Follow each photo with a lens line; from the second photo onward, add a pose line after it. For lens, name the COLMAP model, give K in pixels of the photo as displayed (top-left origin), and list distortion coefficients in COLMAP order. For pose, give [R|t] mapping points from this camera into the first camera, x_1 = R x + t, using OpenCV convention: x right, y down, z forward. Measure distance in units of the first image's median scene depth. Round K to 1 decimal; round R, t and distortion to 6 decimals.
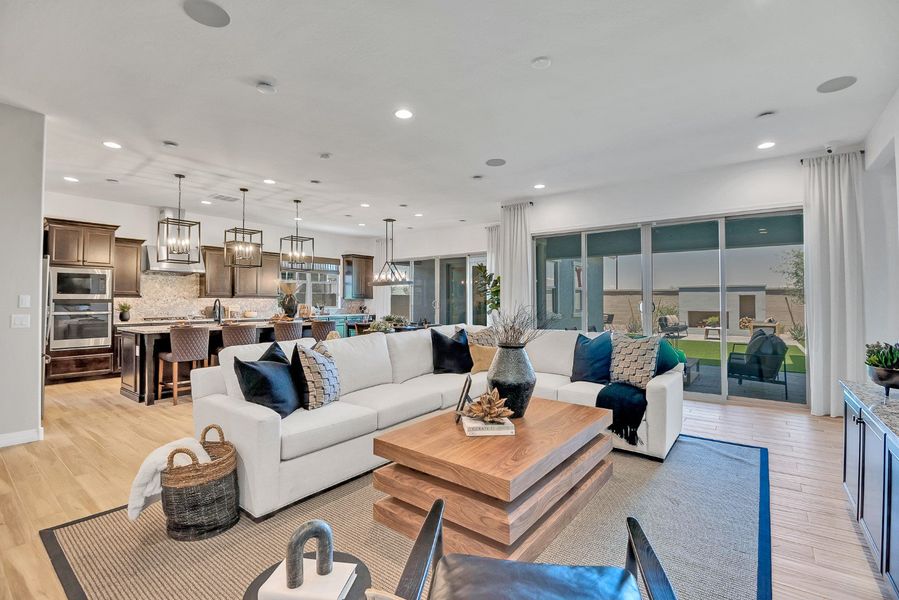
lens RADIAL K [[410.2, 0, 450.6], [0, 410.2, 296.8], [0, 0, 1]] dist [-0.032113, -0.000545]
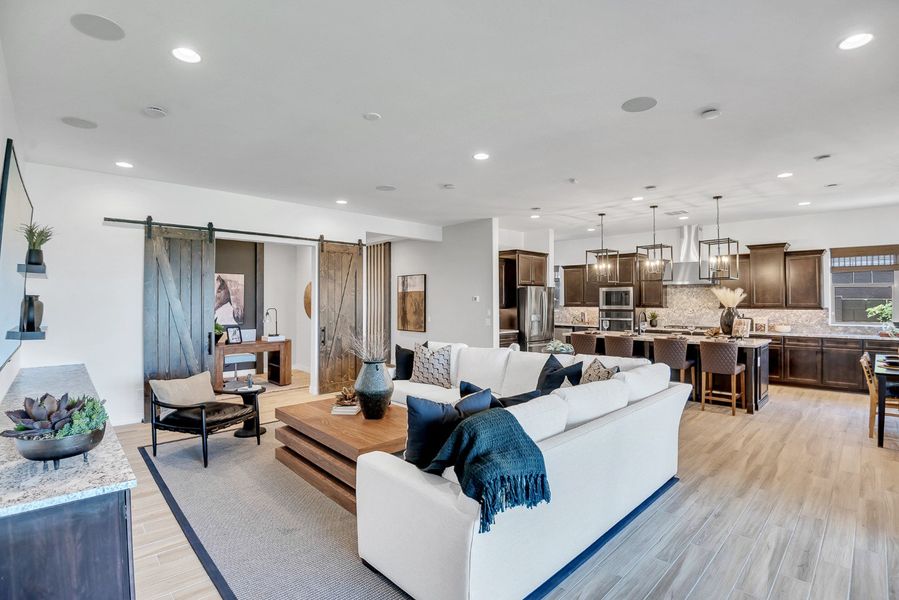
lens RADIAL K [[415.1, 0, 449.5], [0, 415.1, 300.0], [0, 0, 1]] dist [-0.003362, -0.000860]
pose [[-0.158545, -0.004469, -0.987342, 0.563483], [0.008844, 0.999943, -0.005946, -0.020743], [0.987312, -0.009675, -0.158496, 0.584088]]
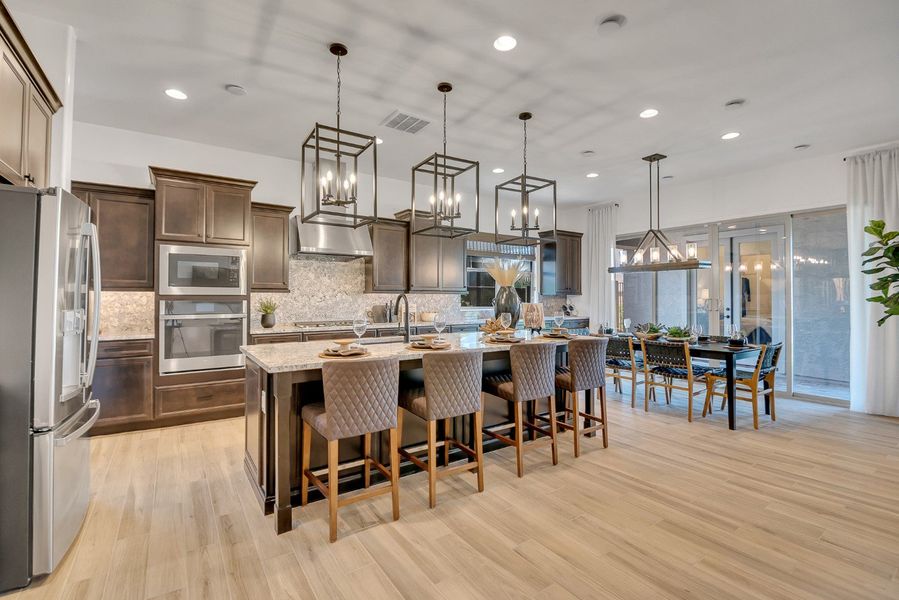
lens RADIAL K [[415.1, 0, 449.5], [0, 415.1, 300.0], [0, 0, 1]] dist [-0.003362, -0.000860]
pose [[0.946063, 0.000621, -0.323982, -0.297862], [0.003917, 0.999903, 0.013354, 0.005940], [0.323958, -0.013903, 0.945969, 0.440566]]
